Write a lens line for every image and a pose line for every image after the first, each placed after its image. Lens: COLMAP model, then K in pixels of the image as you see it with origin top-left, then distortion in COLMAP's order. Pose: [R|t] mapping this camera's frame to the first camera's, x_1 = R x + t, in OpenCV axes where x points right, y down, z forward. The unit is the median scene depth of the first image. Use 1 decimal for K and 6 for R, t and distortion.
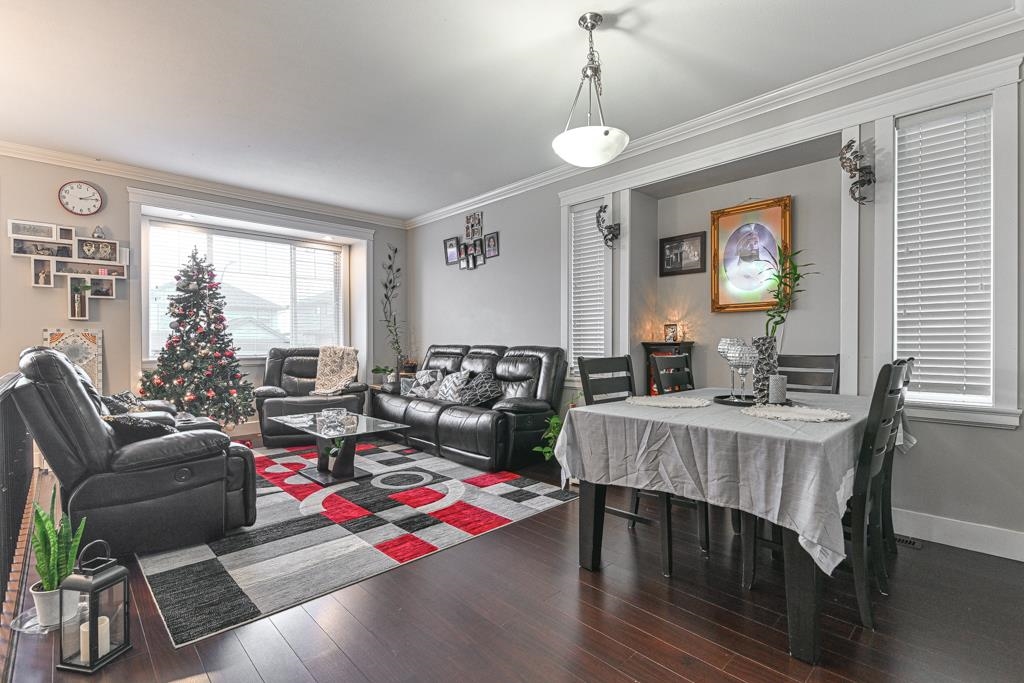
lens RADIAL K [[470.0, 0, 512.0], [0, 470.0, 341.5], [0, 0, 1]] dist [0.004897, -0.000293]
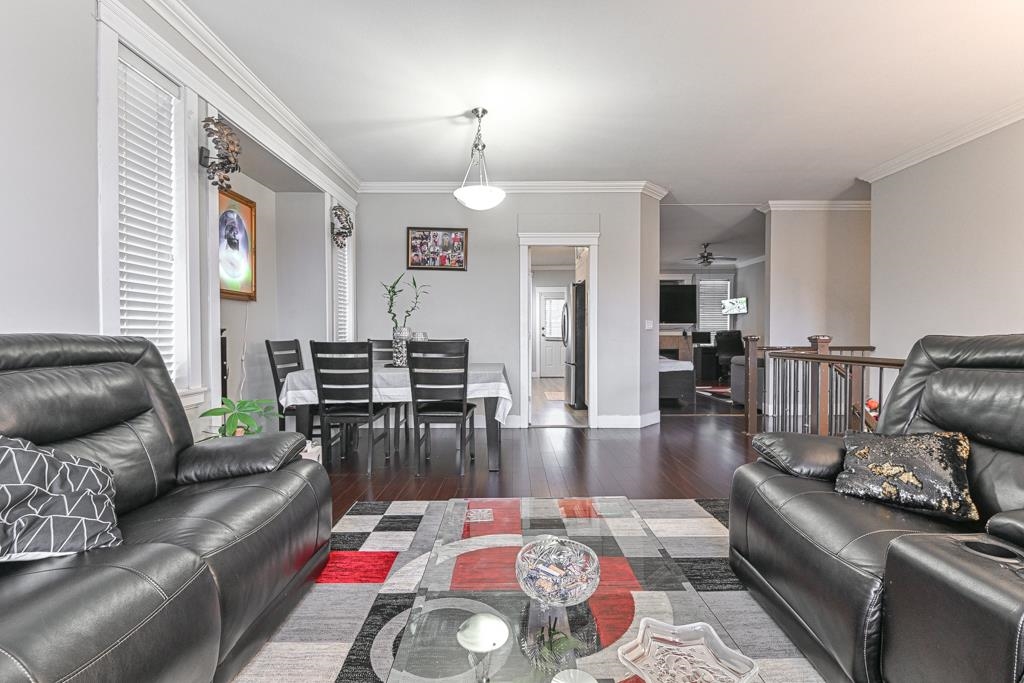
lens RADIAL K [[438.8, 0, 519.4], [0, 438.8, 343.5], [0, 0, 1]] dist [0.001530, -0.000417]
pose [[-0.733651, -0.003912, 0.679516, -0.461790], [0.004488, 0.999934, 0.010603, 0.017493], [-0.679512, 0.010829, -0.733584, 1.036527]]
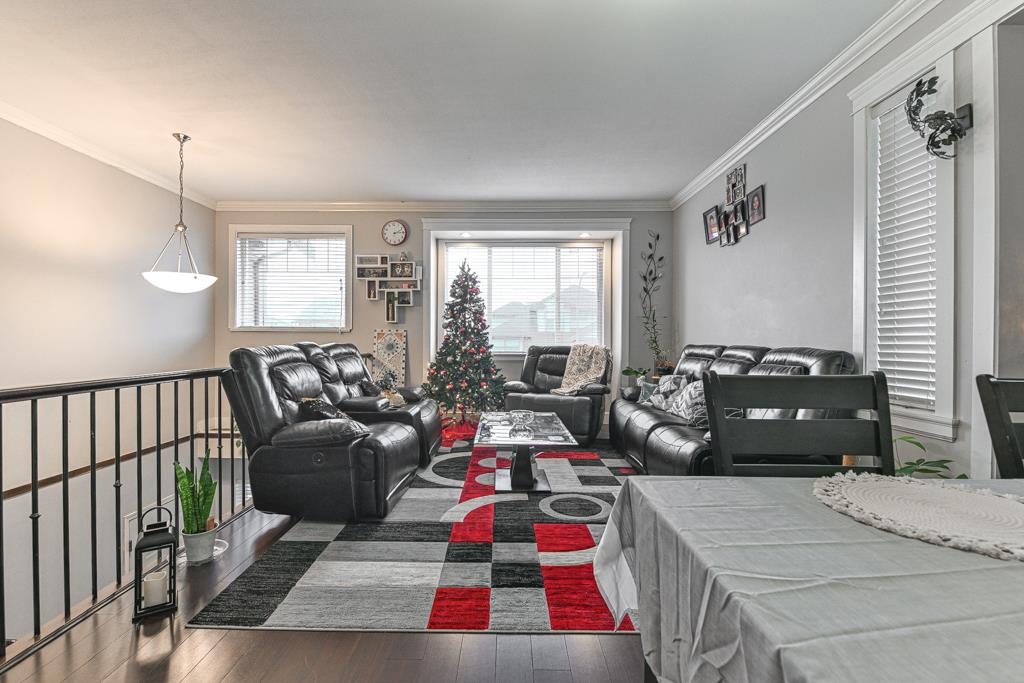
lens RADIAL K [[440.9, 0, 501.3], [0, 440.9, 341.4], [0, 0, 1]] dist [-0.012532, -0.000834]
pose [[0.712444, 0.006148, -0.701702, 0.178110], [-0.004937, 0.999981, 0.003749, 0.000853], [0.701712, 0.000793, 0.712460, 0.297018]]
